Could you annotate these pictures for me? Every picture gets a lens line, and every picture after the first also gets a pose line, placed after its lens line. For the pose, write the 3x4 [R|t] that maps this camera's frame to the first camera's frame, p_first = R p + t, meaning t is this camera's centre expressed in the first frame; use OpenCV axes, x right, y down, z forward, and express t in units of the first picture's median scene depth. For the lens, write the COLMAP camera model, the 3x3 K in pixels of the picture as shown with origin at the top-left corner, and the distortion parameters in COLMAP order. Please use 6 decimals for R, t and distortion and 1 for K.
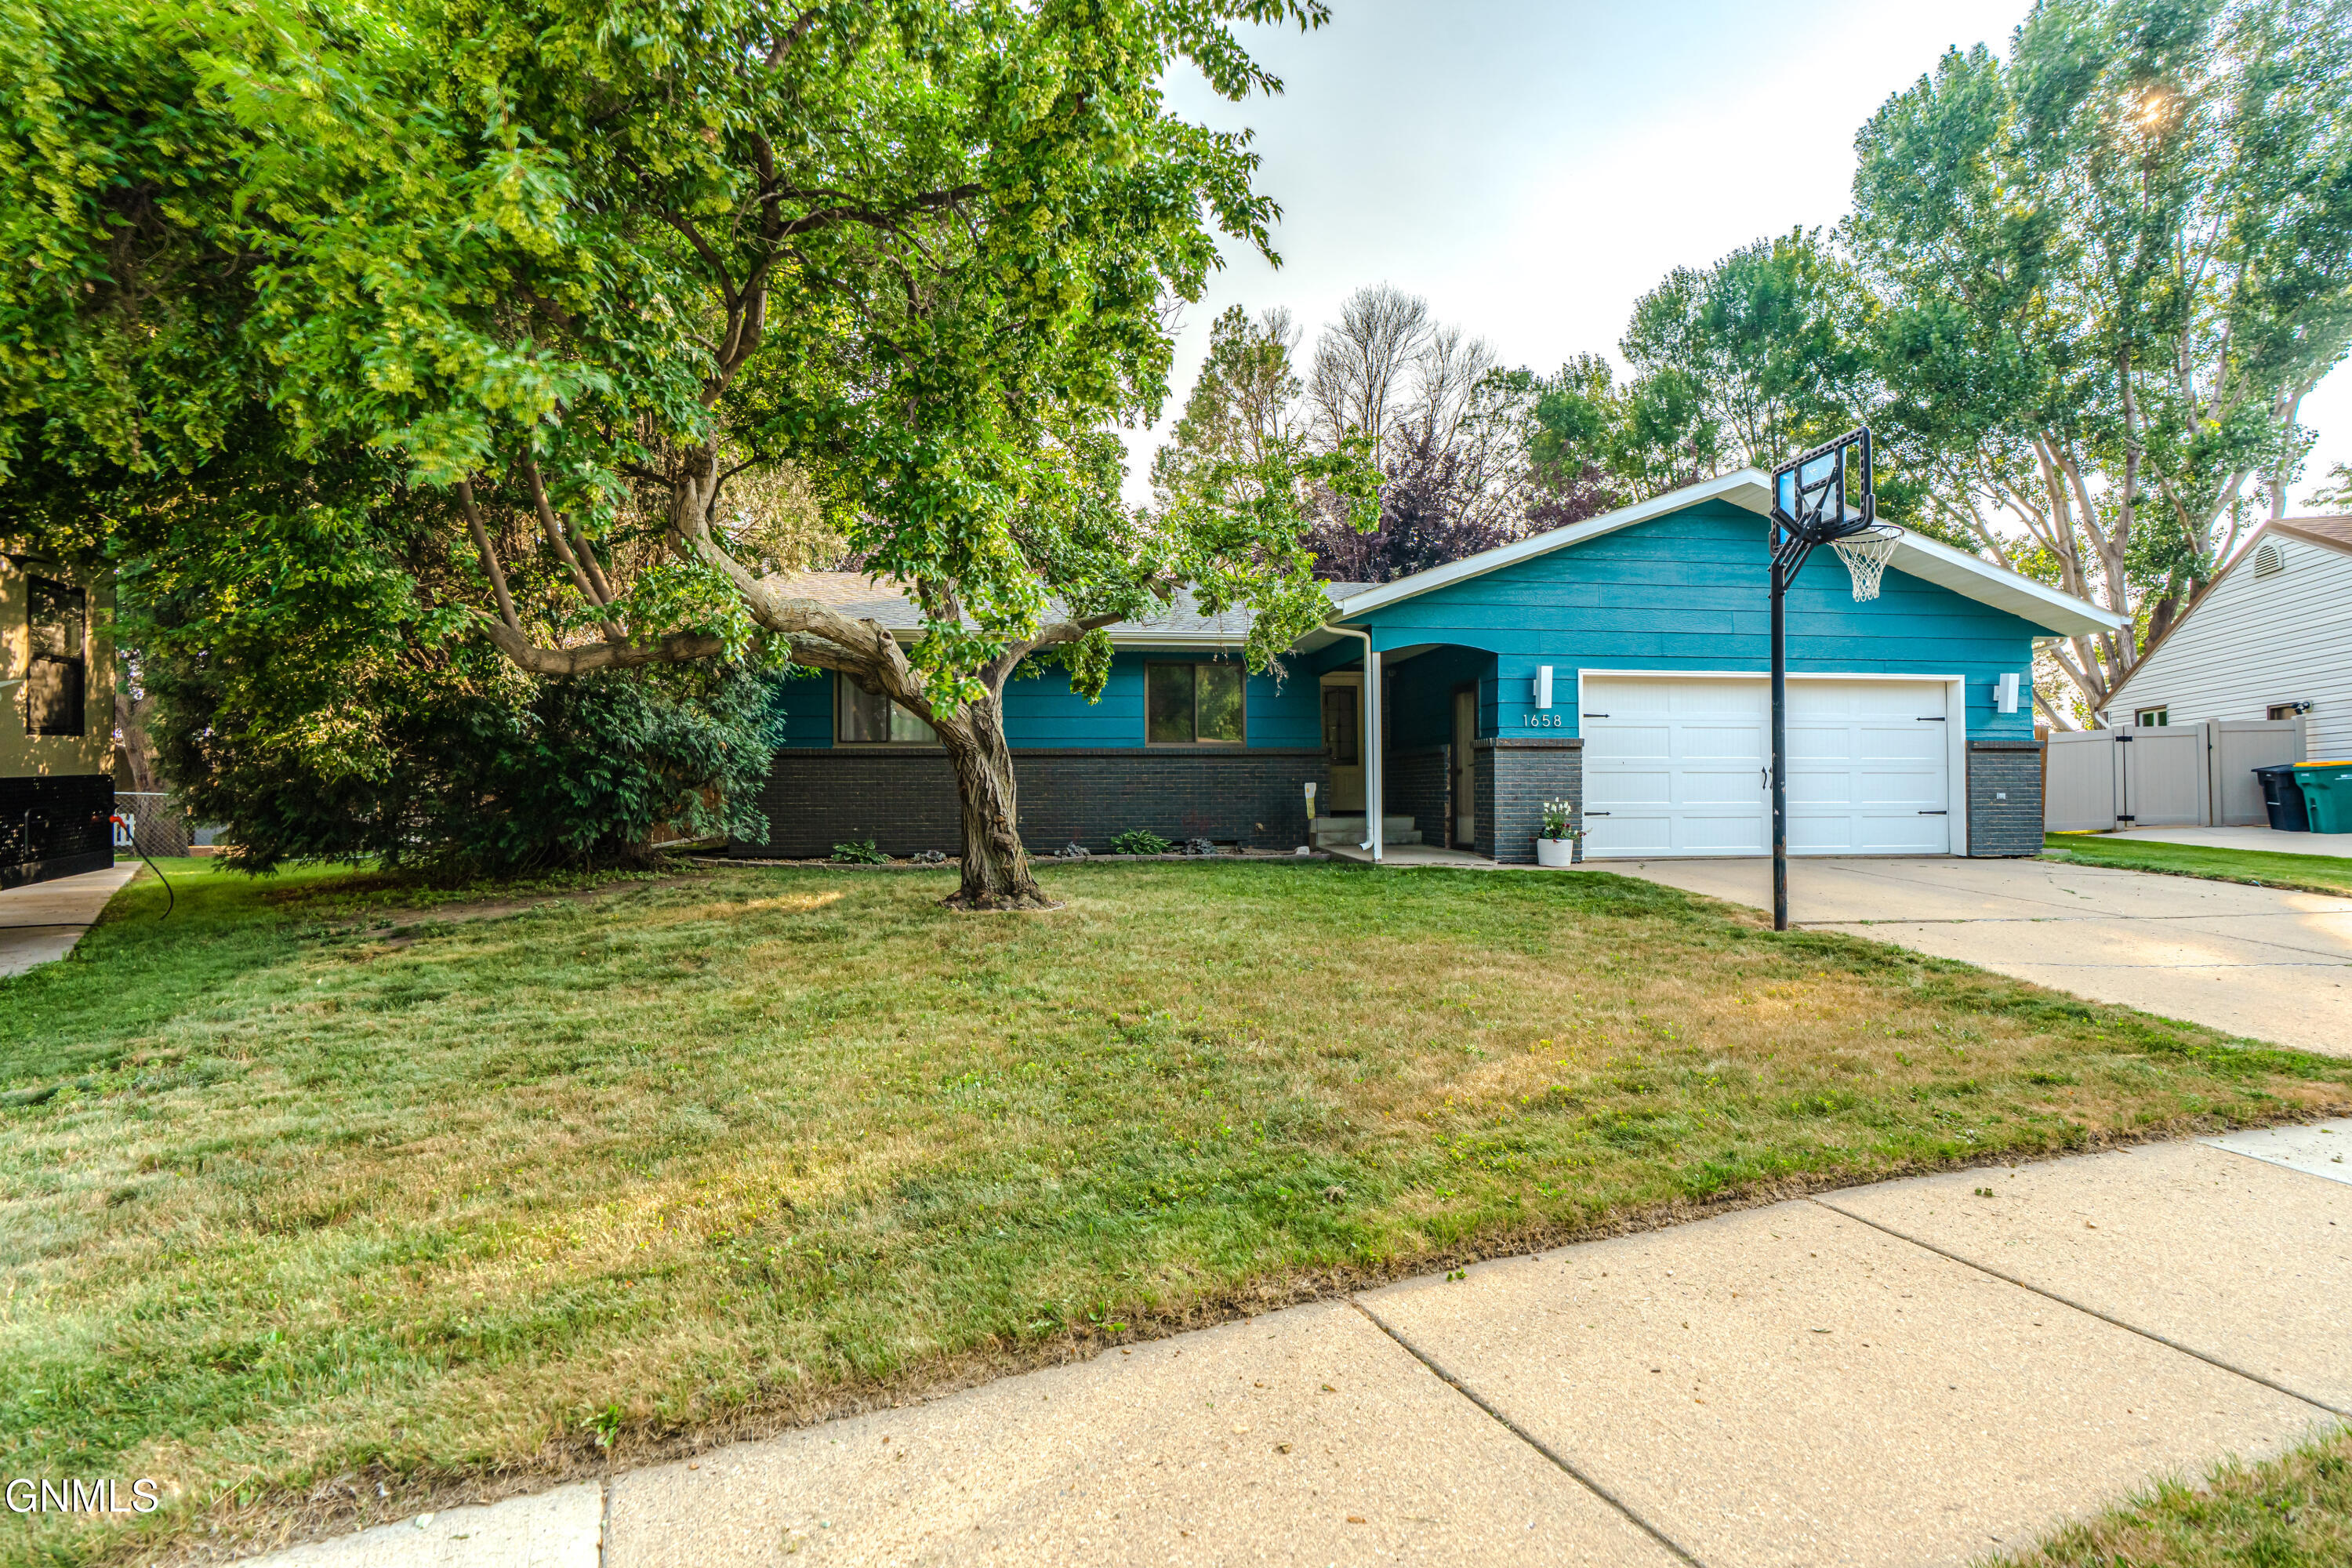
lens RADIAL K [[1059.7, 0, 1176.0], [0, 1059.7, 784.0], [0, 0, 1]] dist [-0.006127, -0.000603]
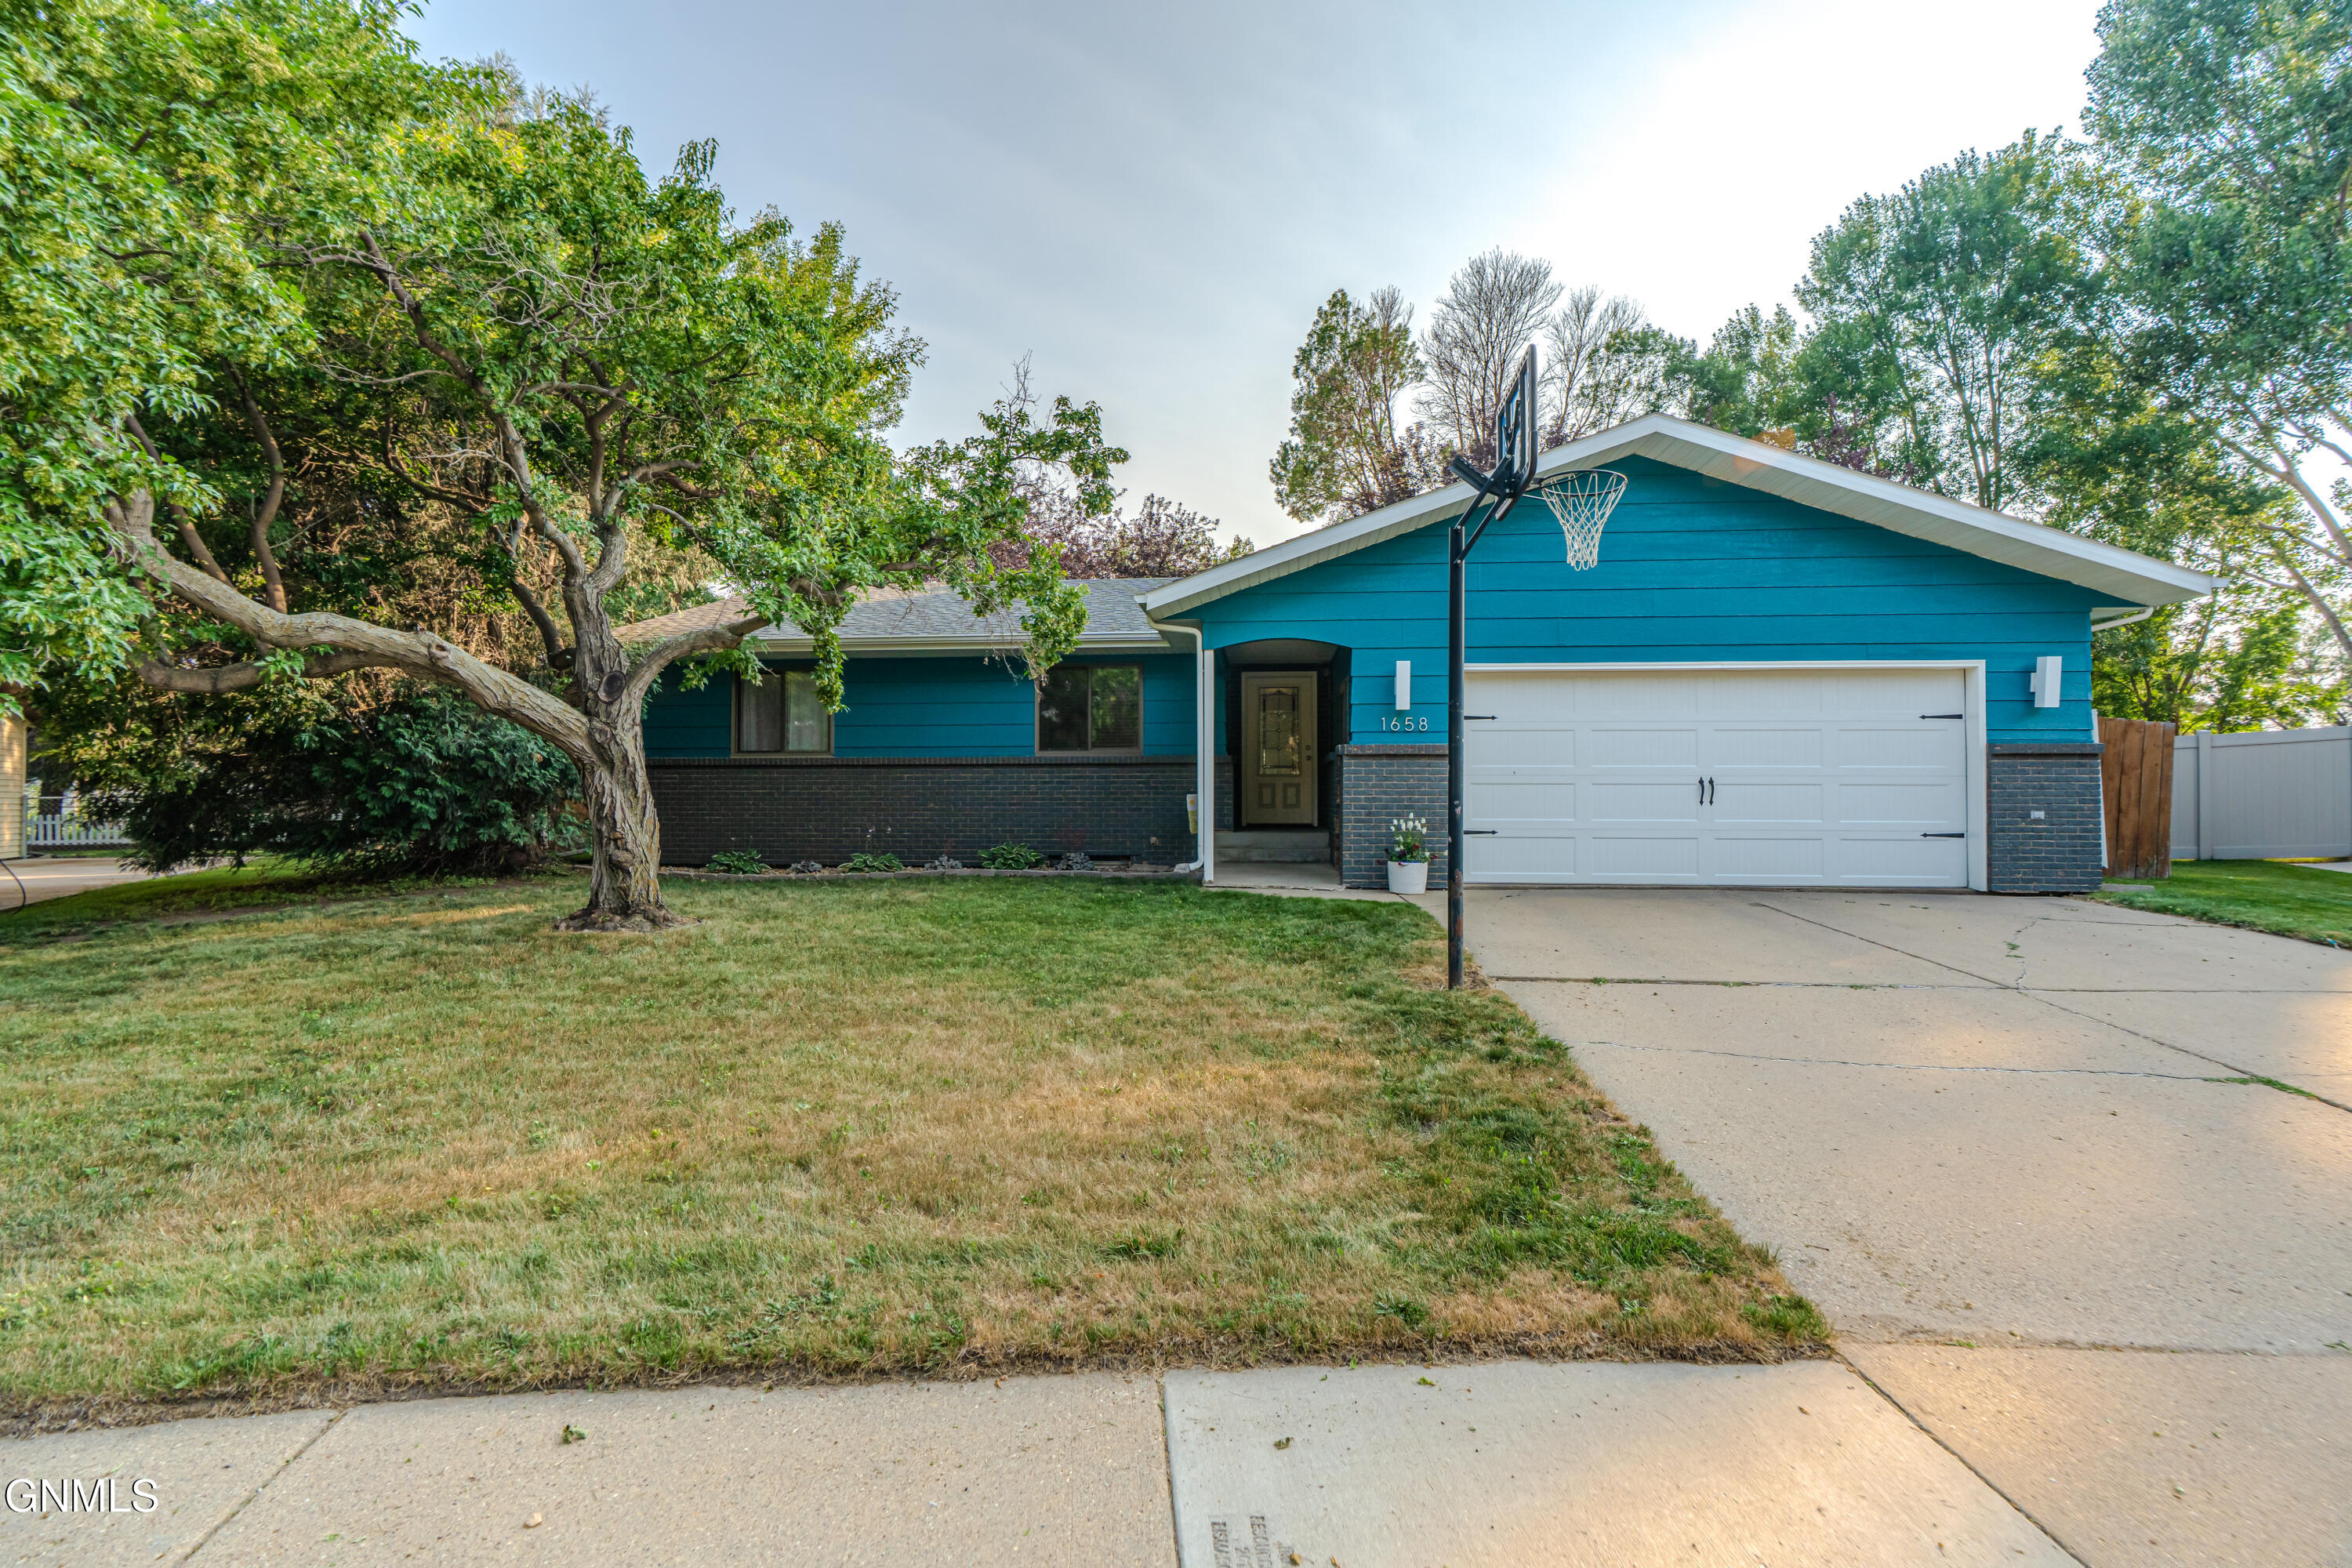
lens RADIAL K [[1059.7, 0, 1176.0], [0, 1059.7, 784.0], [0, 0, 1]] dist [-0.006127, -0.000603]
pose [[0.976284, 0.001634, -0.216489, 0.349937], [-0.002513, 0.999990, -0.003789, -0.007335], [0.216481, 0.004243, 0.976278, 0.113880]]
